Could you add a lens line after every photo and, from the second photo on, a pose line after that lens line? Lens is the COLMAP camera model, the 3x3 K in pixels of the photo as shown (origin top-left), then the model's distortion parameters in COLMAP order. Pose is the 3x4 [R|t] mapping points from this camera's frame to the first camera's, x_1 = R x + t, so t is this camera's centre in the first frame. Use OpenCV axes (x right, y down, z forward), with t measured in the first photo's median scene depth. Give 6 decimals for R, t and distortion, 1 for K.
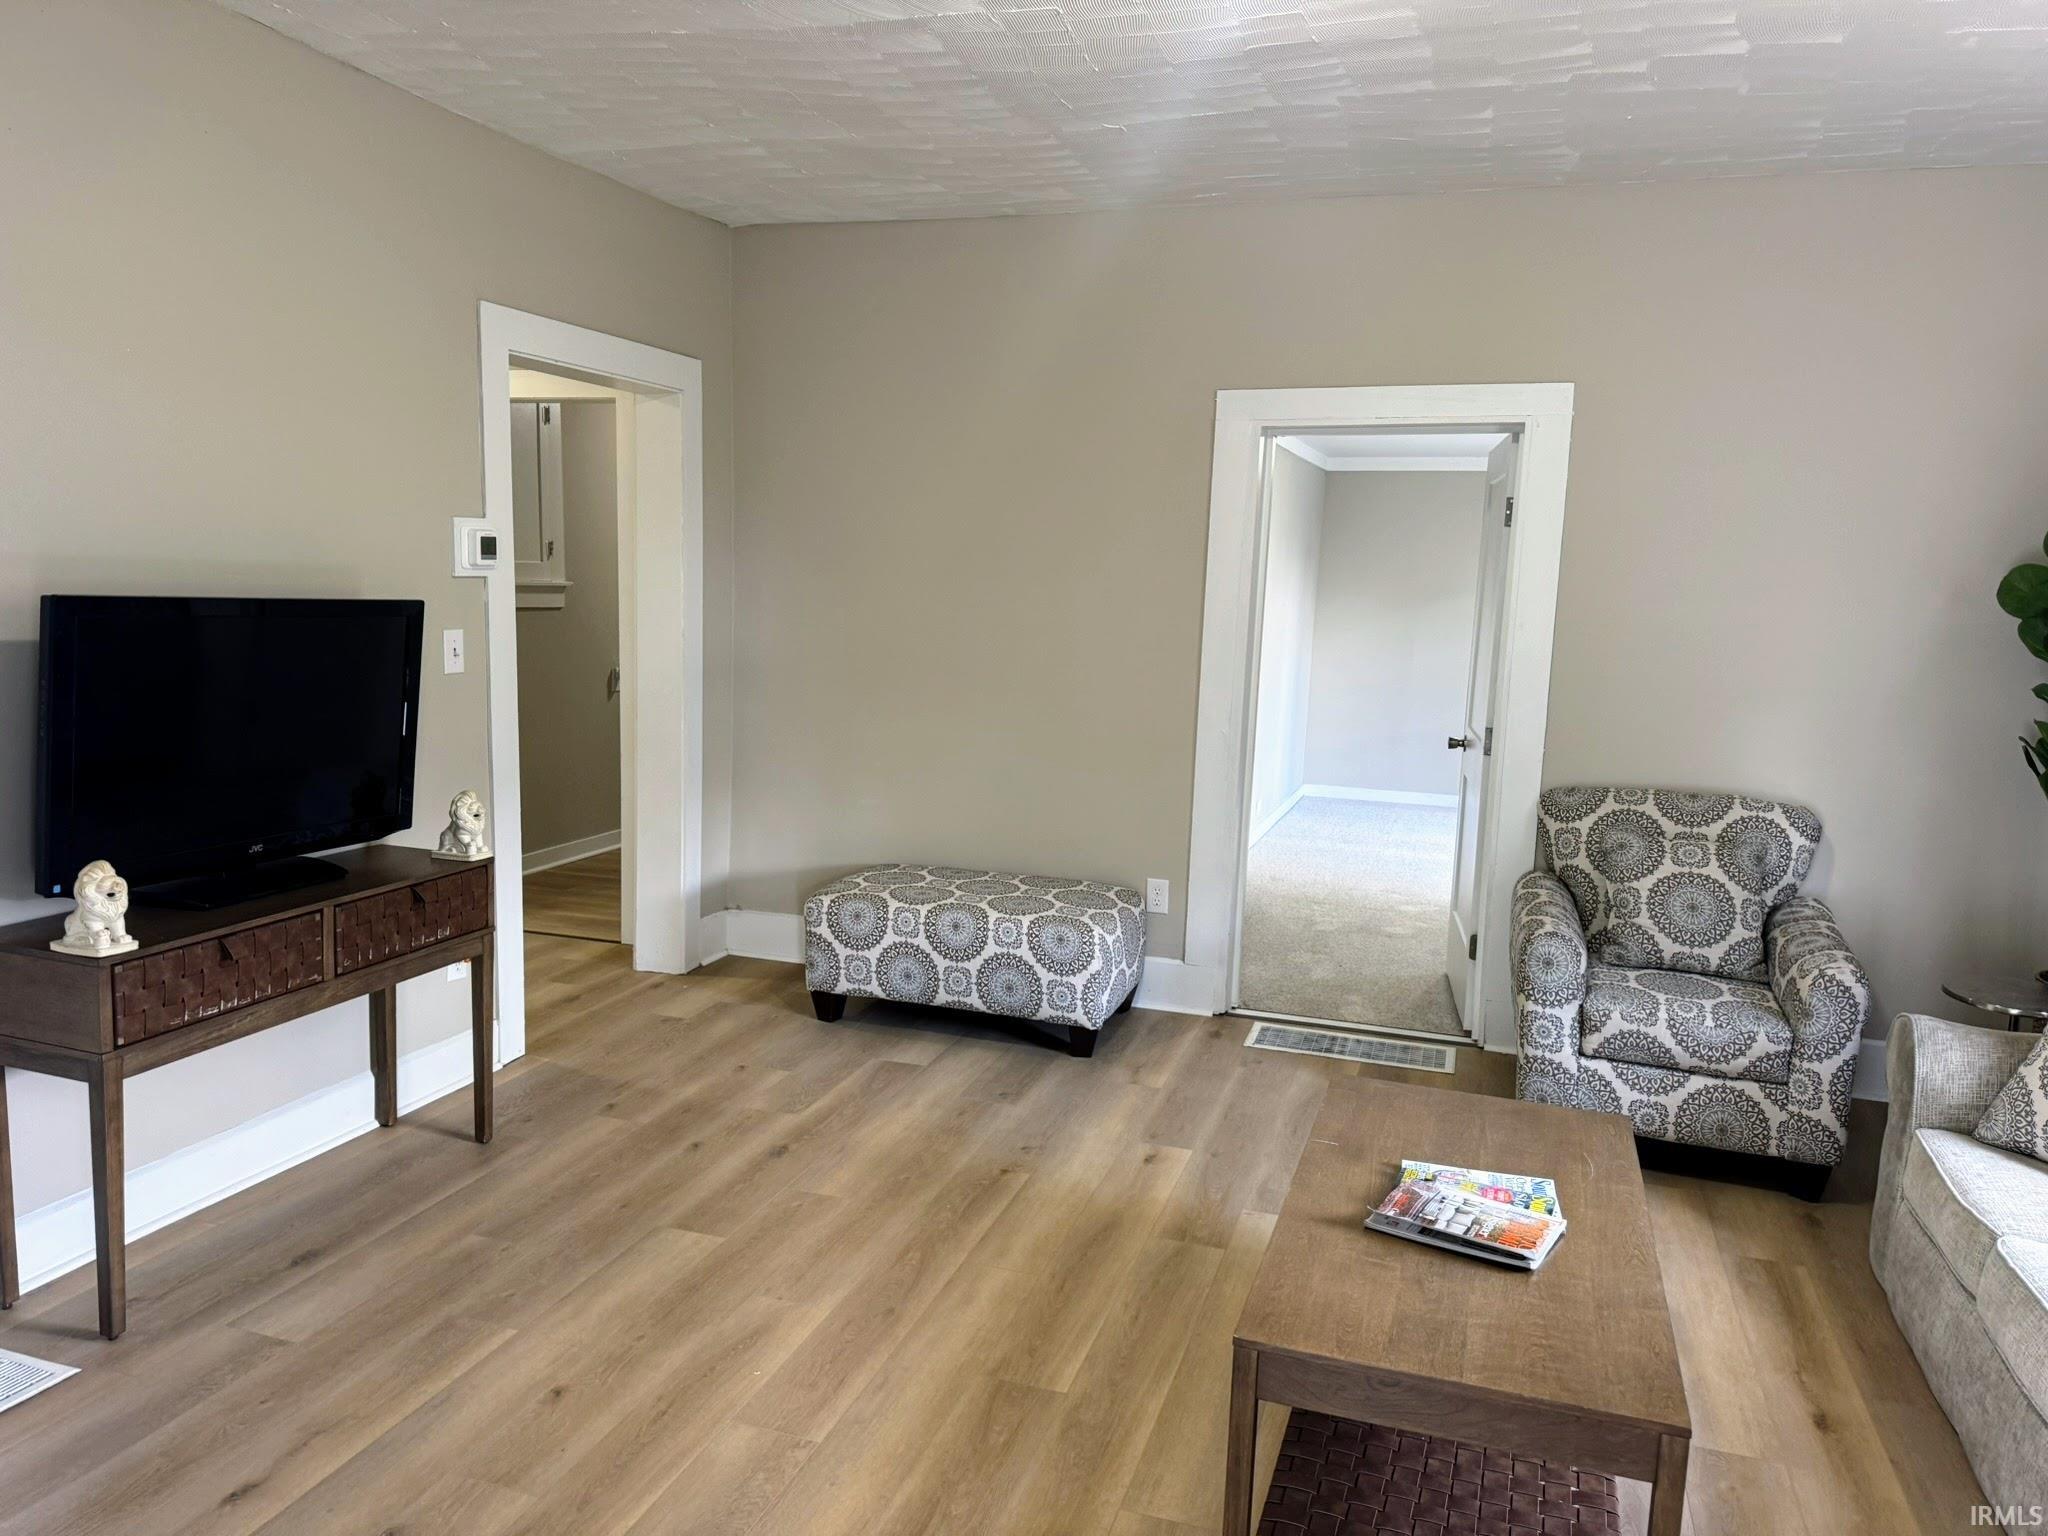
lens RADIAL K [[1443.3, 0, 1026.7], [0, 1443.3, 764.5], [0, 0, 1]] dist [0.076092, -0.086367]
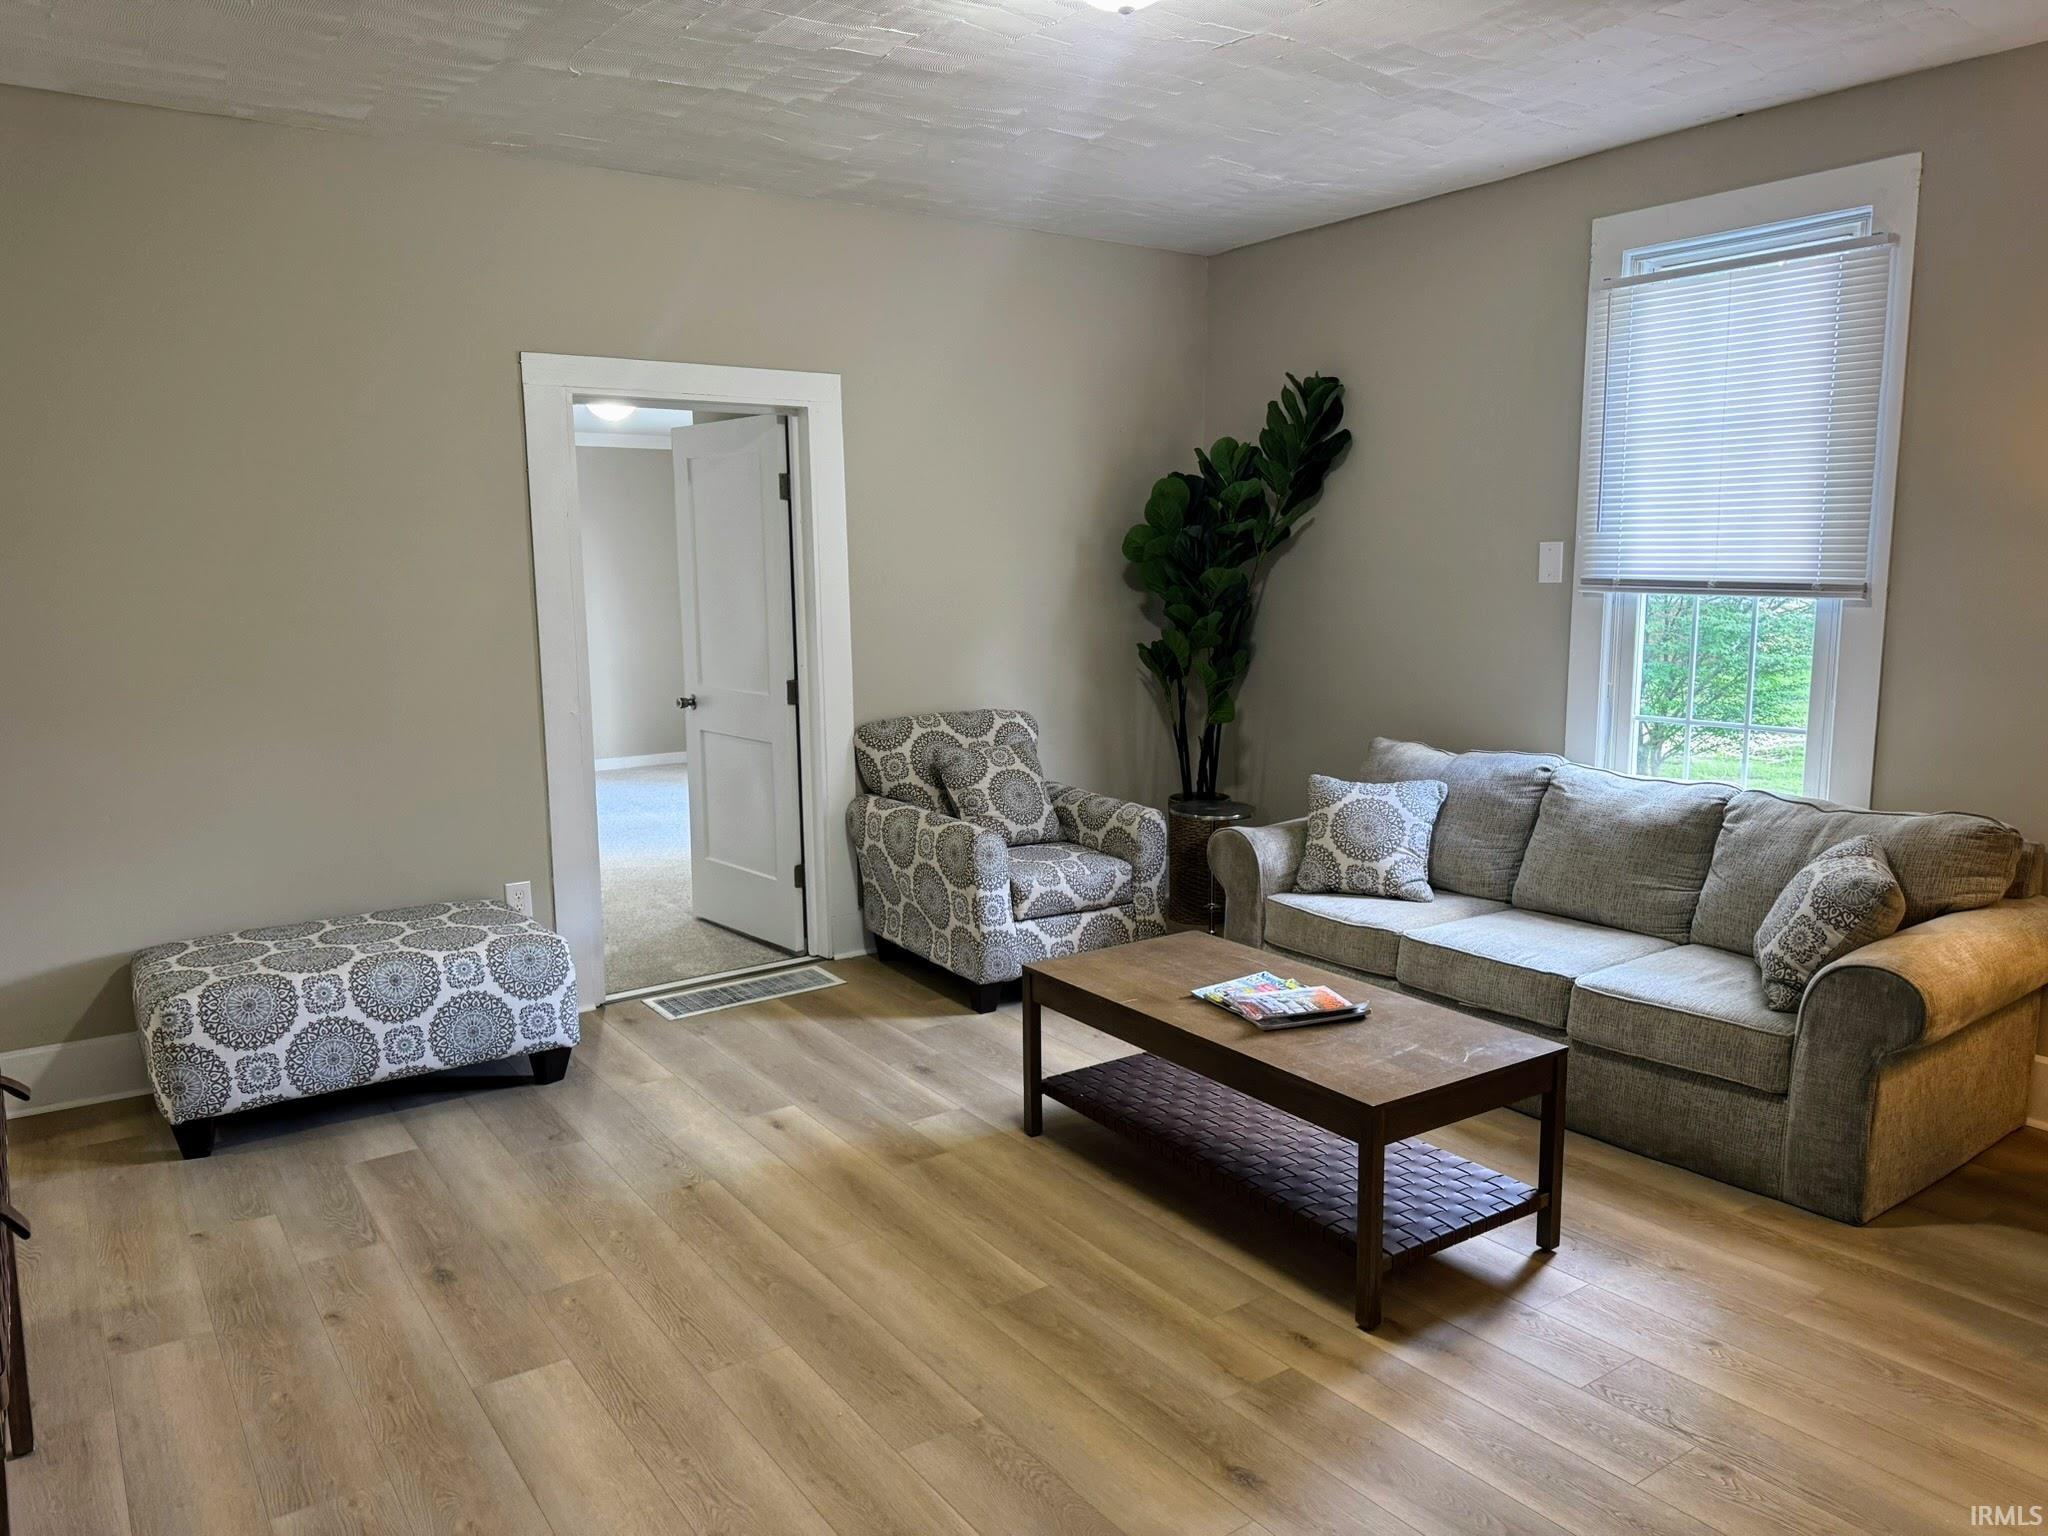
lens RADIAL K [[1443.3, 0, 1040.7], [0, 1443.3, 759.4], [0, 0, 1]] dist [0.076092, -0.086367]
pose [[0.591591, -0.151127, 0.791947, -0.537132], [0.135138, 0.986965, 0.087394, -0.042335], [-0.794832, 0.055321, 0.604303, 0.207324]]
